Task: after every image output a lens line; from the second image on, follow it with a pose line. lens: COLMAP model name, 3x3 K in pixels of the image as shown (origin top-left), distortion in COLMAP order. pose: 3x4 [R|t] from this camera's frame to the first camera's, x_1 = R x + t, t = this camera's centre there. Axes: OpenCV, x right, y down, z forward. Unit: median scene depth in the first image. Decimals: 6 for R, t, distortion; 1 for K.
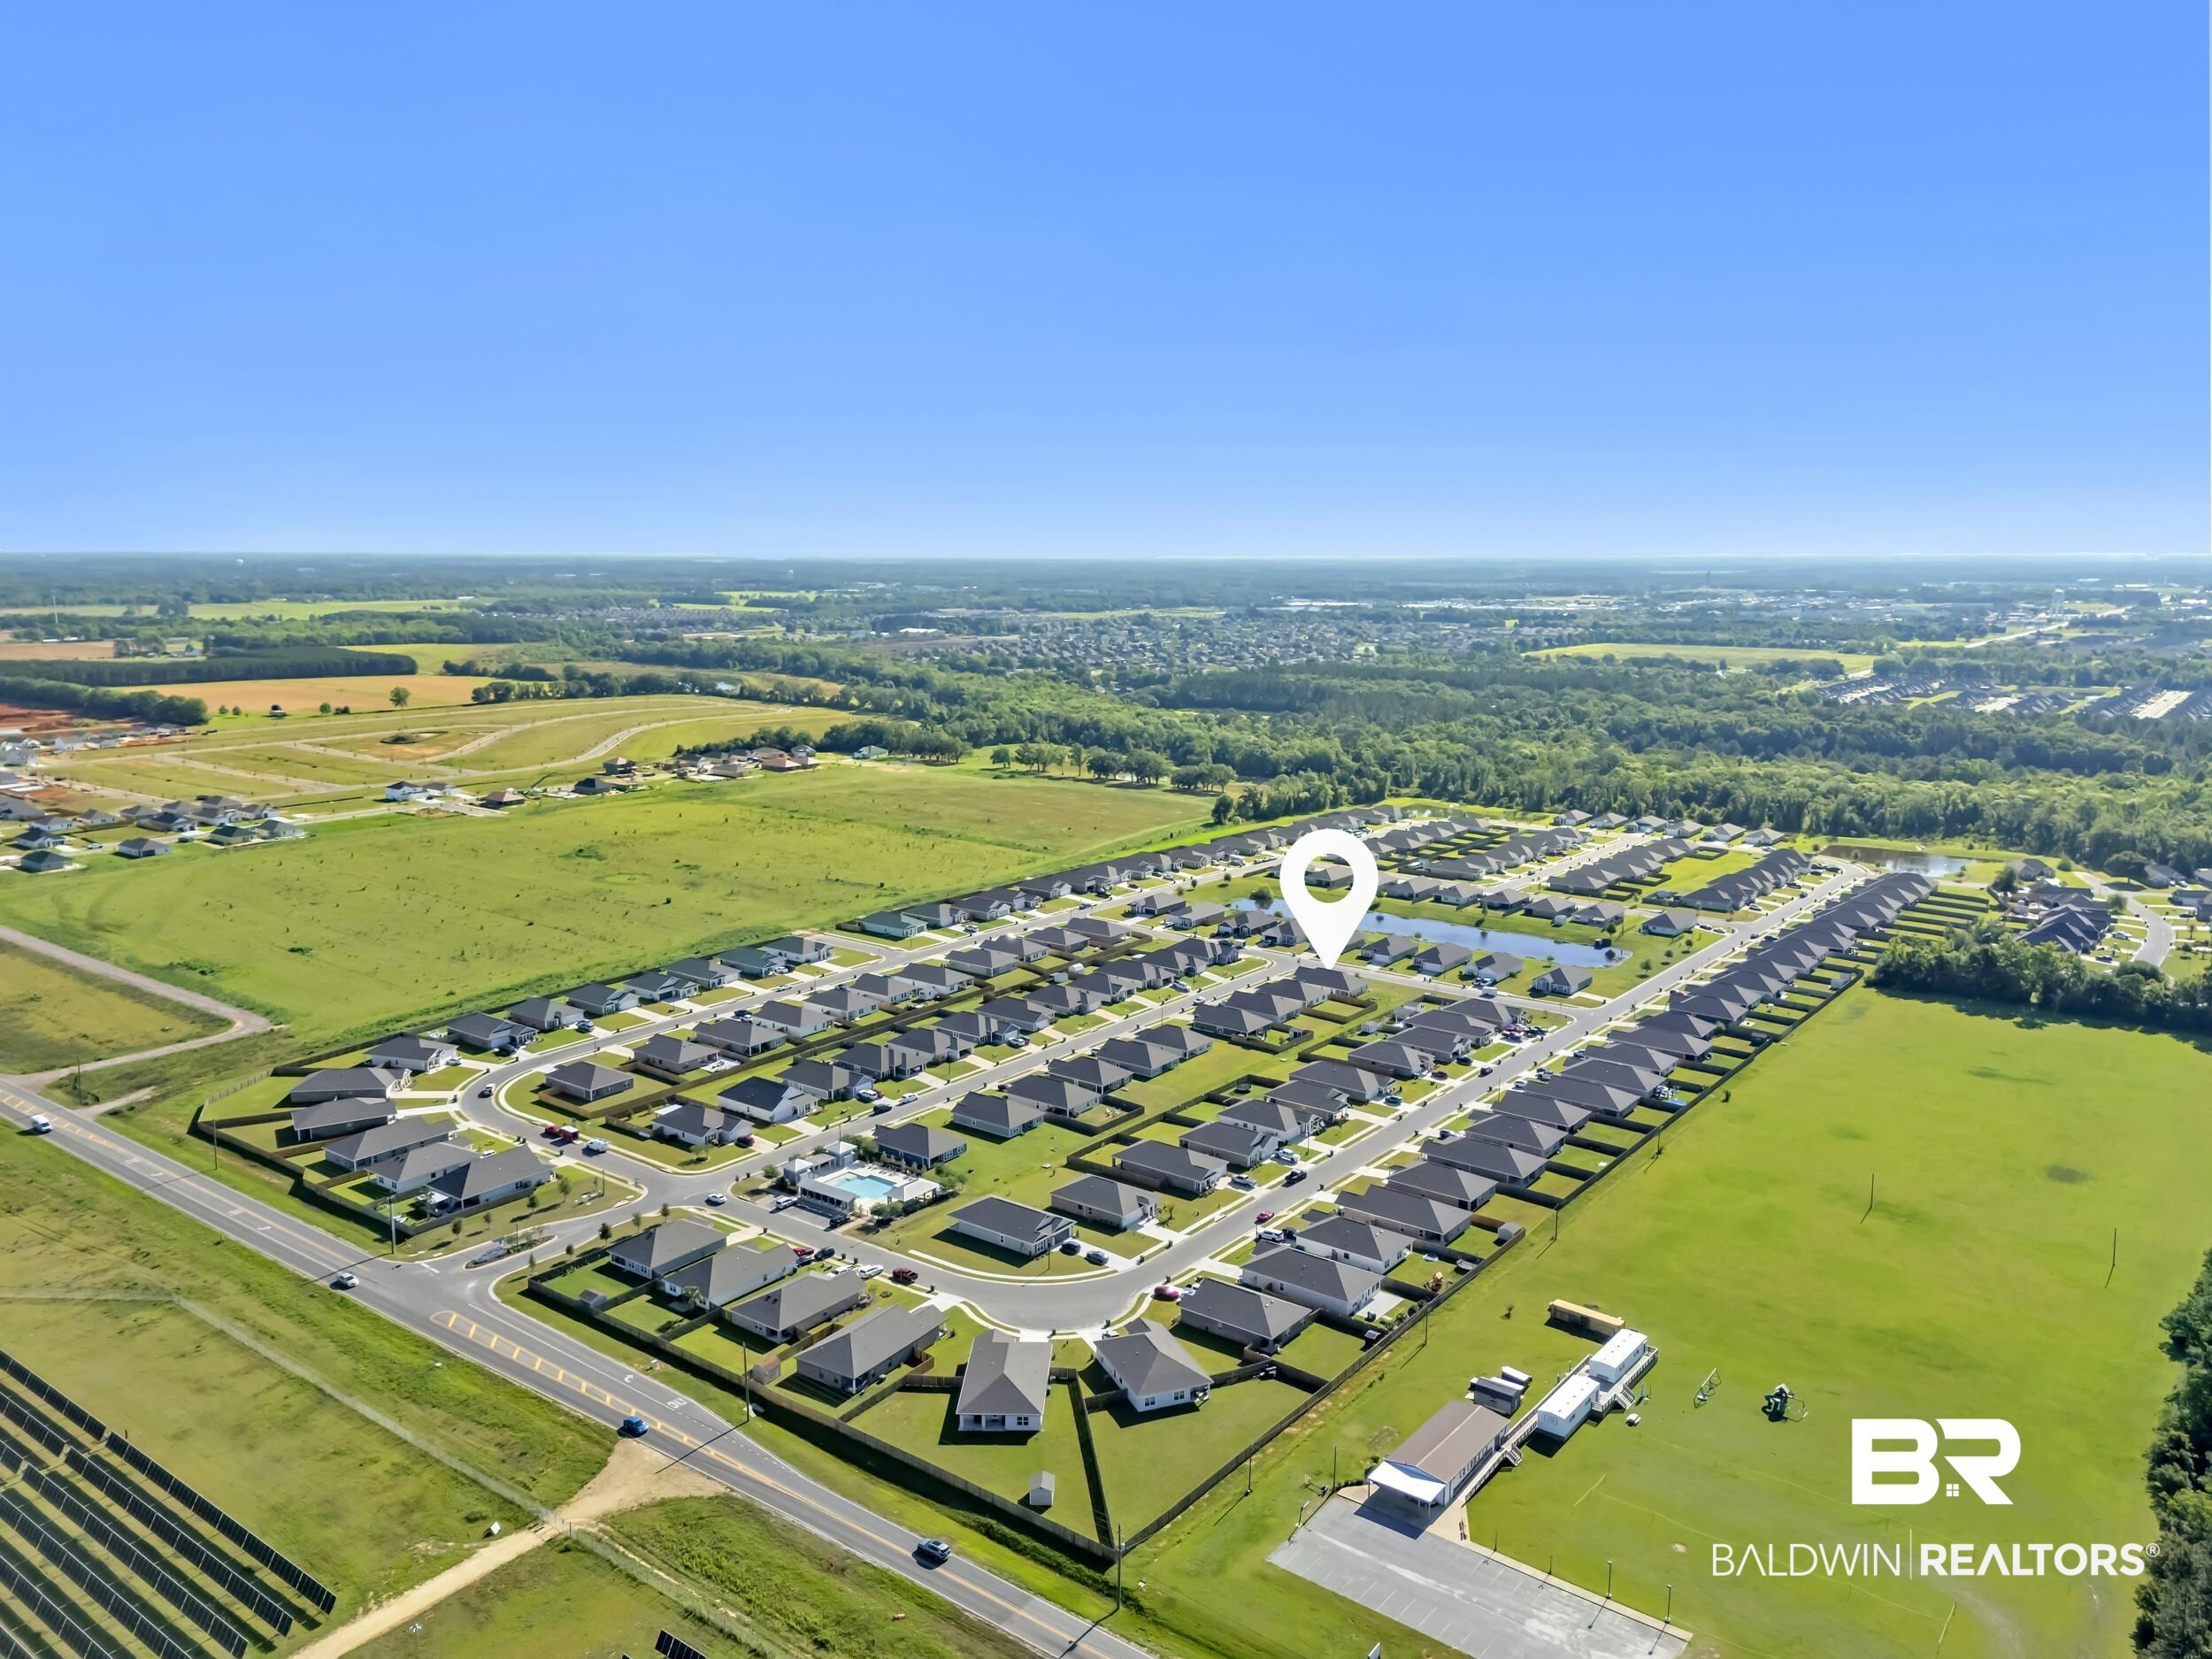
lens RADIAL K [[1637.2, 0, 1098.1], [0, 1637.2, 833.5], [0, 0, 1]] dist [0.061769, -0.027199]
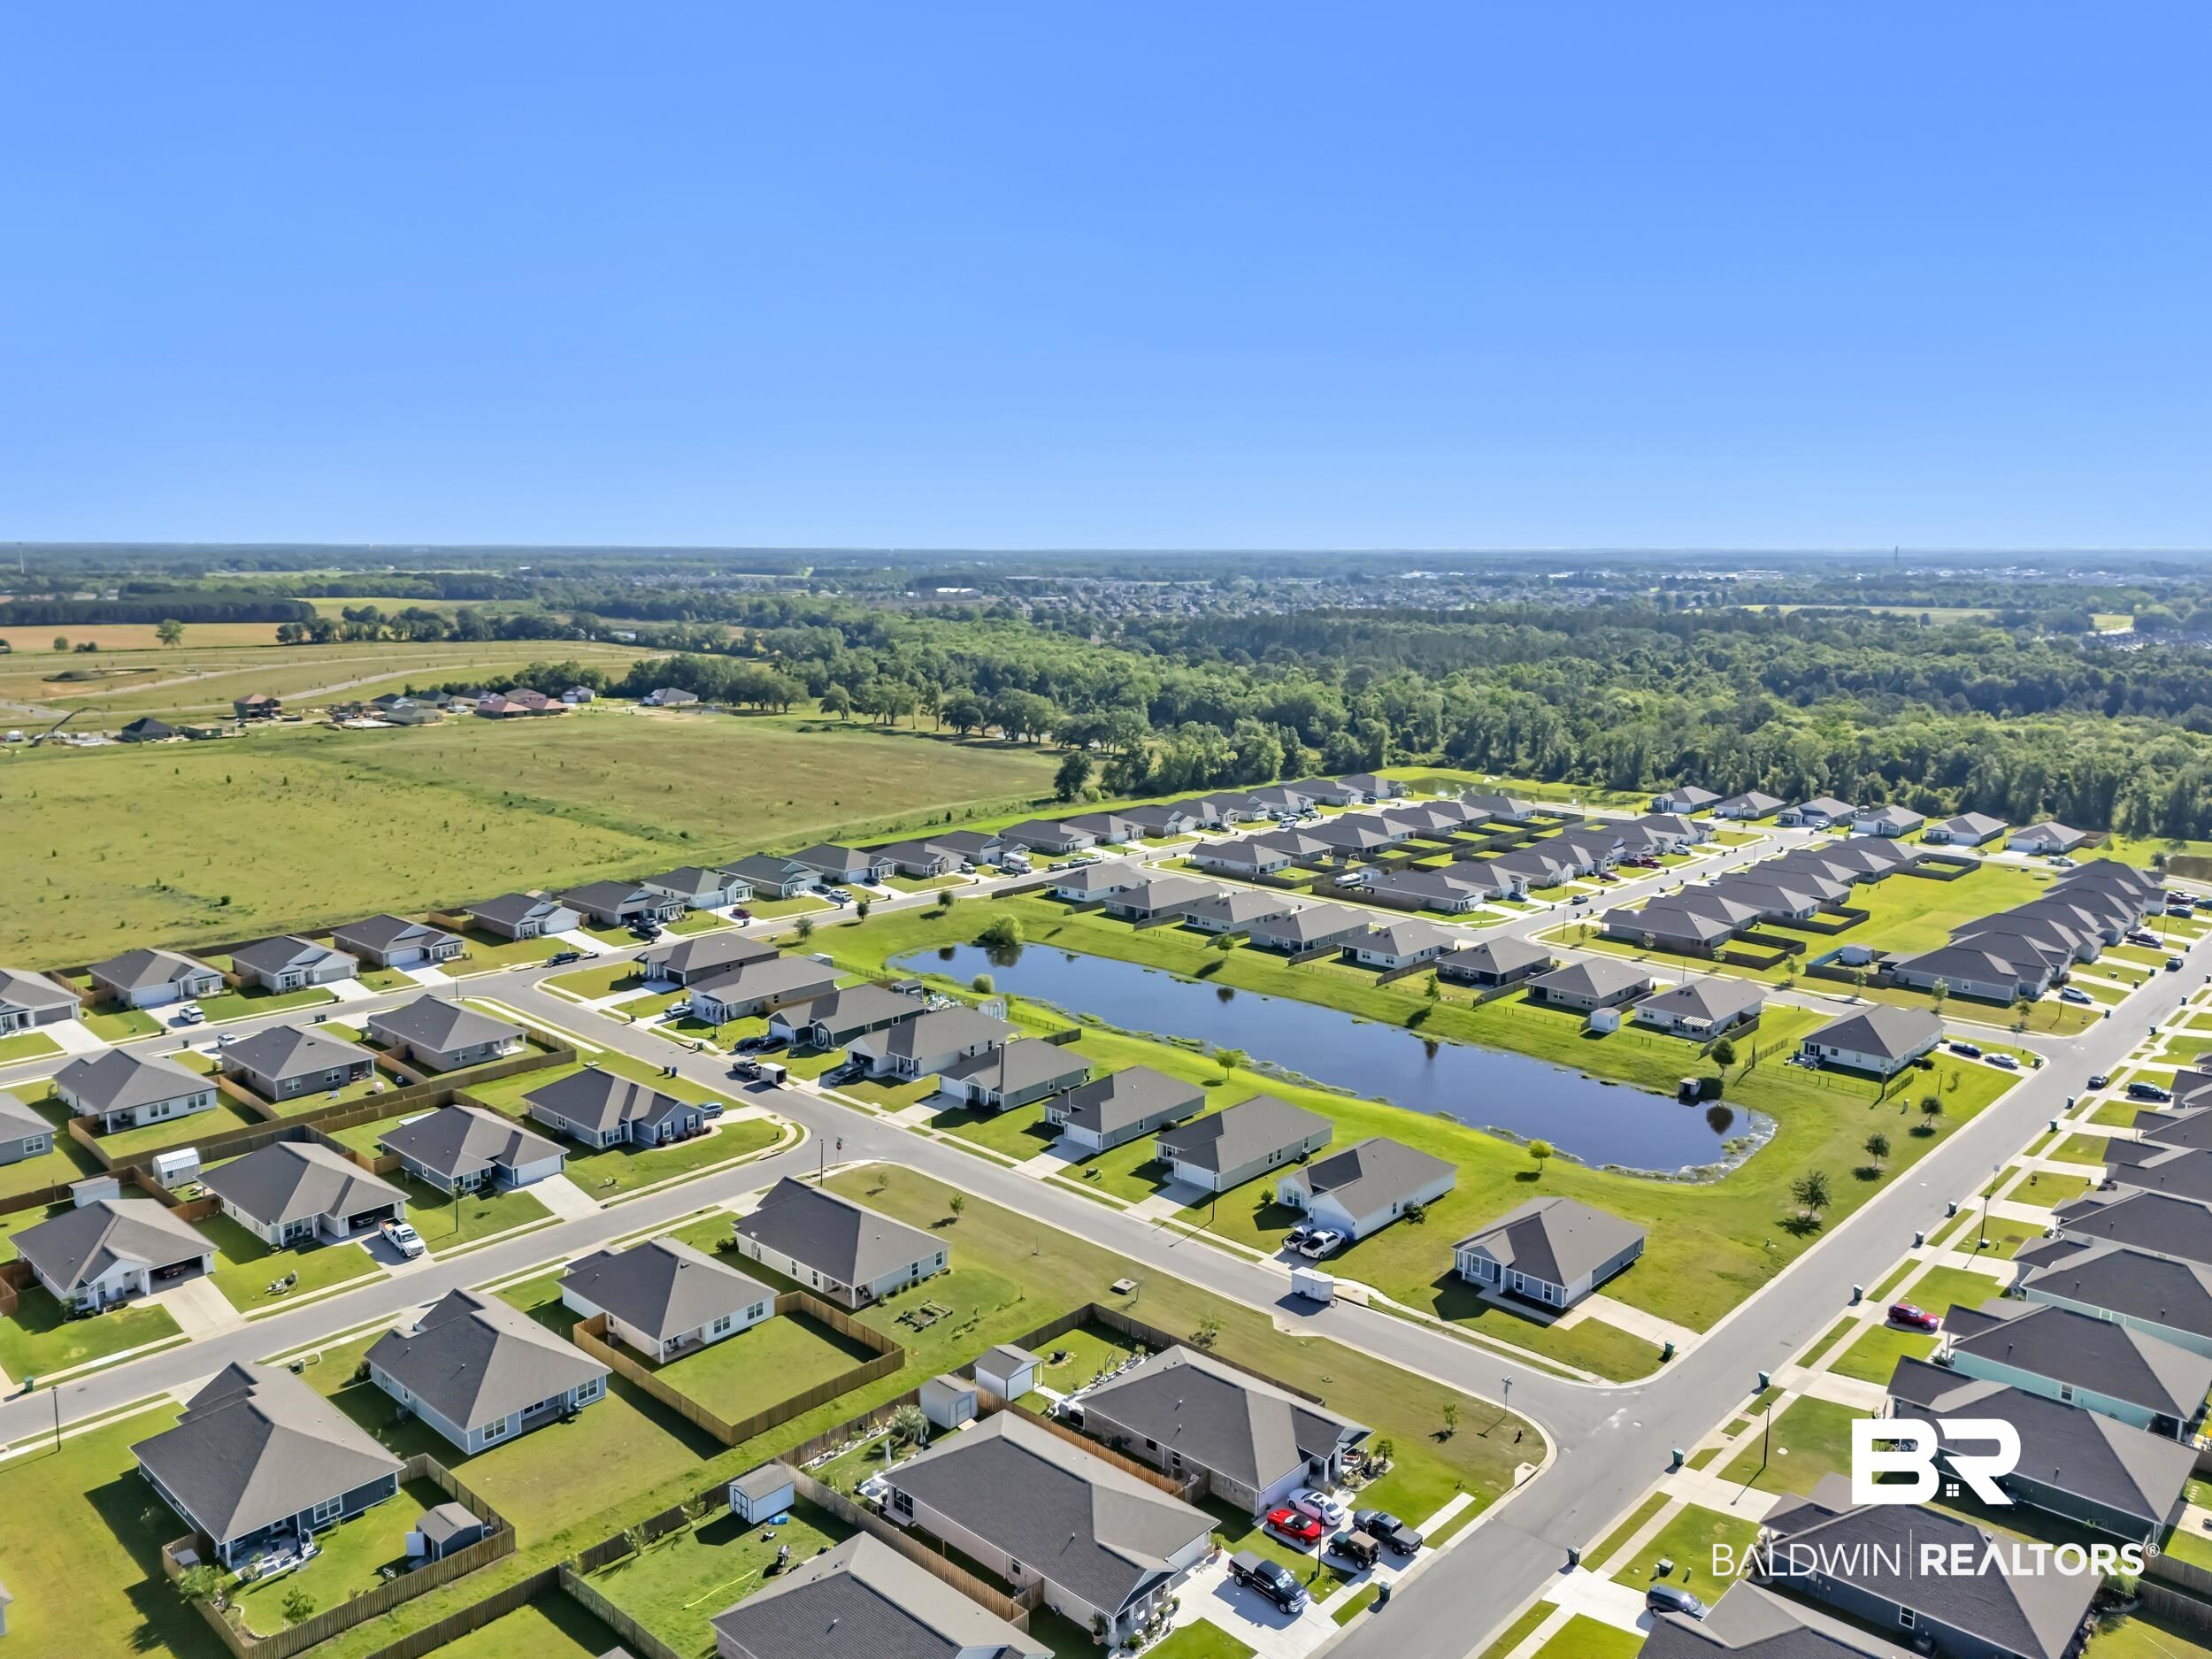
lens RADIAL K [[1637.2, 0, 1113.5], [0, 1637.2, 826.2], [0, 0, 1]] dist [0.061769, -0.027199]
pose [[0.996540, 0.016651, -0.081434, 0.139586], [-0.016868, 0.999856, -0.001973, 0.004181], [0.081390, 0.003340, 0.996677, 0.419318]]
